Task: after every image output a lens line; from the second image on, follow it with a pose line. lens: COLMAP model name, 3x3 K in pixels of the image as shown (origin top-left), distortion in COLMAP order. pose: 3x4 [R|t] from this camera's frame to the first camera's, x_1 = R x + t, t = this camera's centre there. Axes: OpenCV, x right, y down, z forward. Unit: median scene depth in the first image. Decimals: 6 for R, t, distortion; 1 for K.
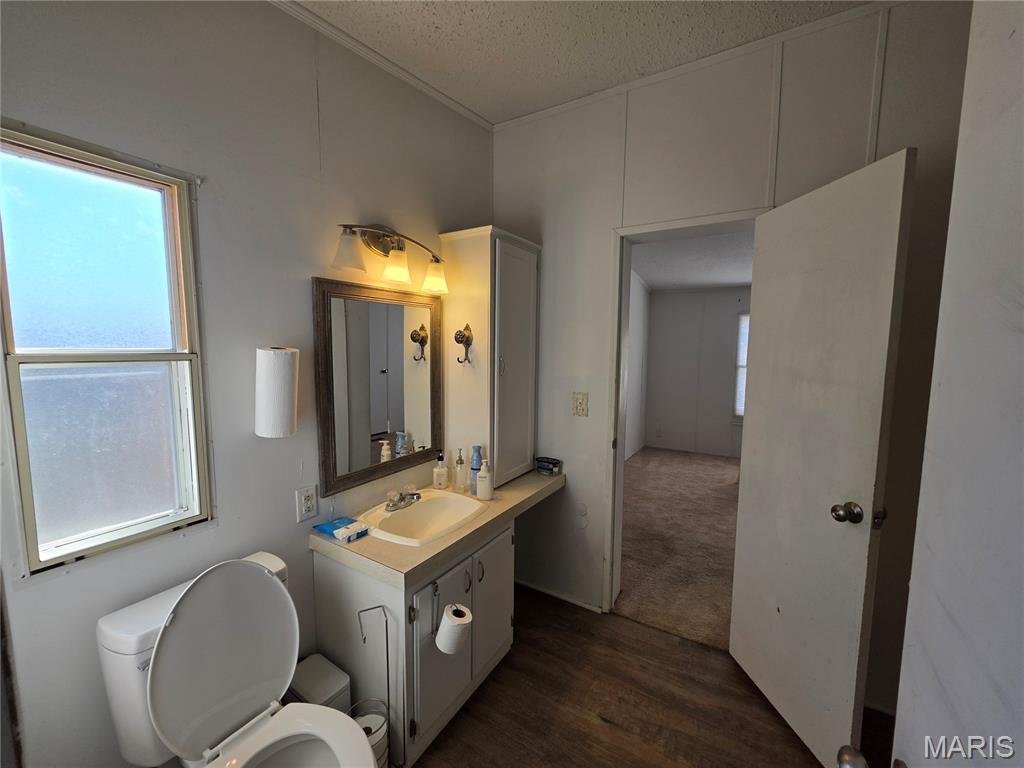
lens RADIAL K [[406.8, 0, 513.3], [0, 406.8, 386.9], [0, 0, 1]] dist [0.000939, 0.000264]
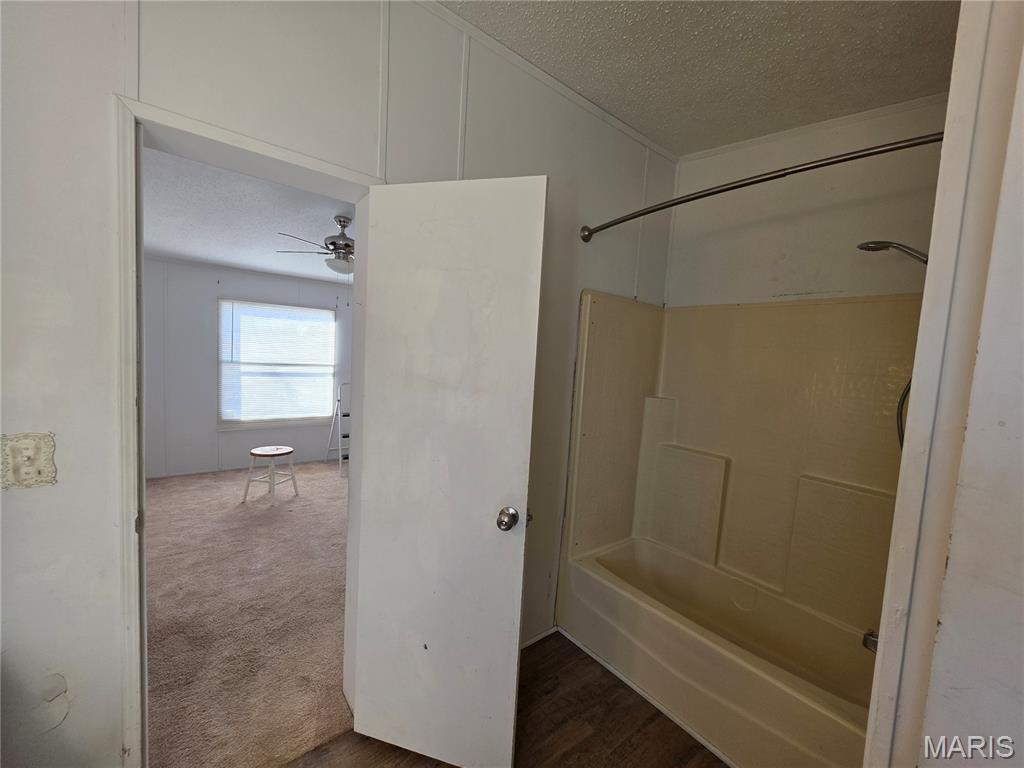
lens RADIAL K [[411.1, 0, 513.7], [0, 411.1, 385.5], [0, 0, 1]] dist [0.001570, 0.000008]
pose [[0.351751, -0.055255, 0.934461, -0.043815], [0.038488, 0.998266, 0.044541, -0.026875], [-0.935302, 0.020298, 0.353268, 0.245399]]
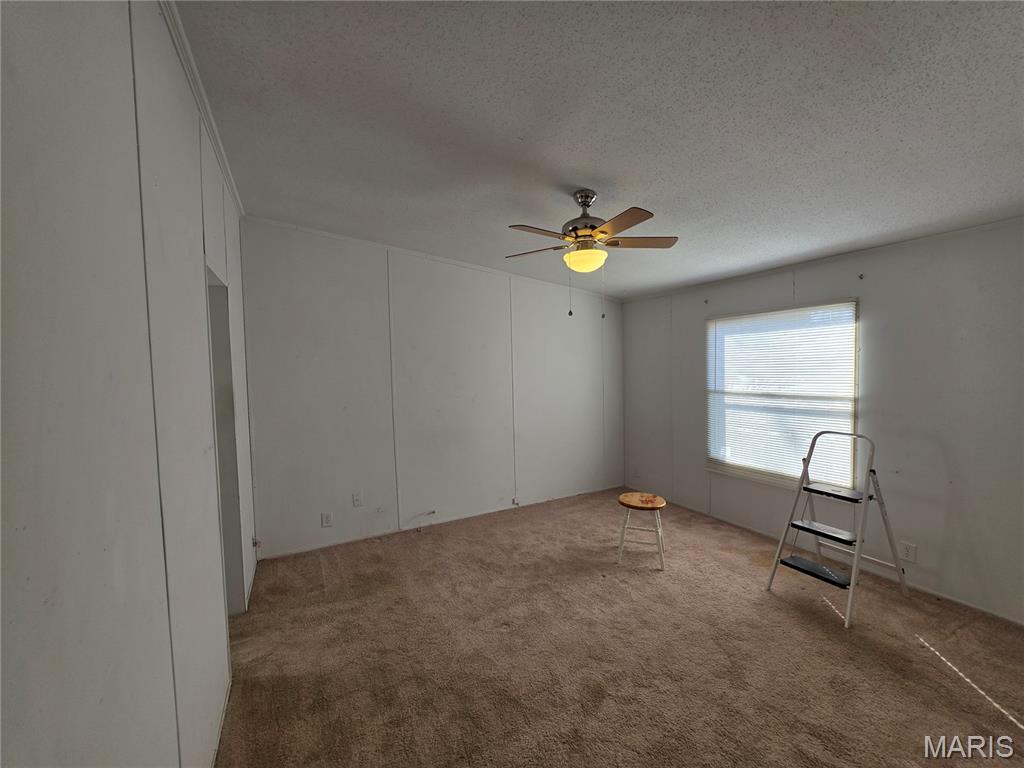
lens RADIAL K [[406.8, 0, 513.3], [0, 406.8, 386.9], [0, 0, 1]] dist [0.000939, 0.000264]
pose [[0.855429, -0.002203, -0.517916, 1.068158], [-0.019190, 0.999169, -0.035945, -0.041912], [0.517565, 0.040687, 0.854676, 0.327284]]
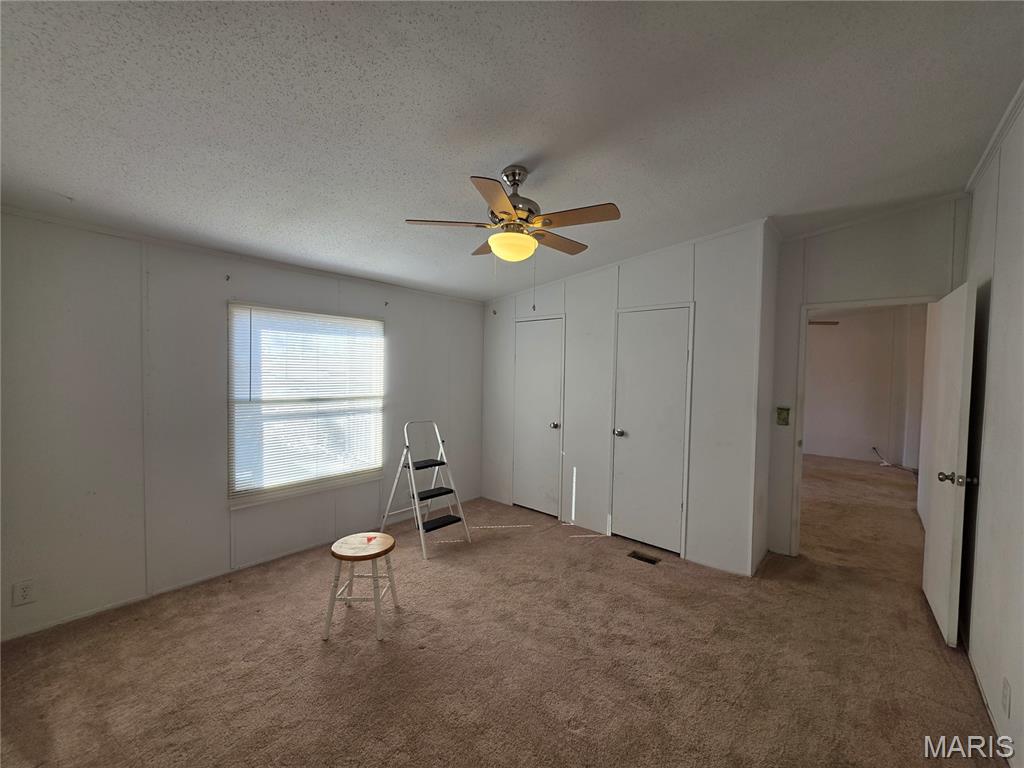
lens RADIAL K [[406.8, 0, 513.3], [0, 406.8, 386.9], [0, 0, 1]] dist [0.000939, 0.000264]
pose [[0.173851, -0.040750, 0.983928, 0.154247], [0.076107, 0.996711, 0.027832, -0.094632], [-0.981827, 0.070045, 0.176381, 0.920045]]
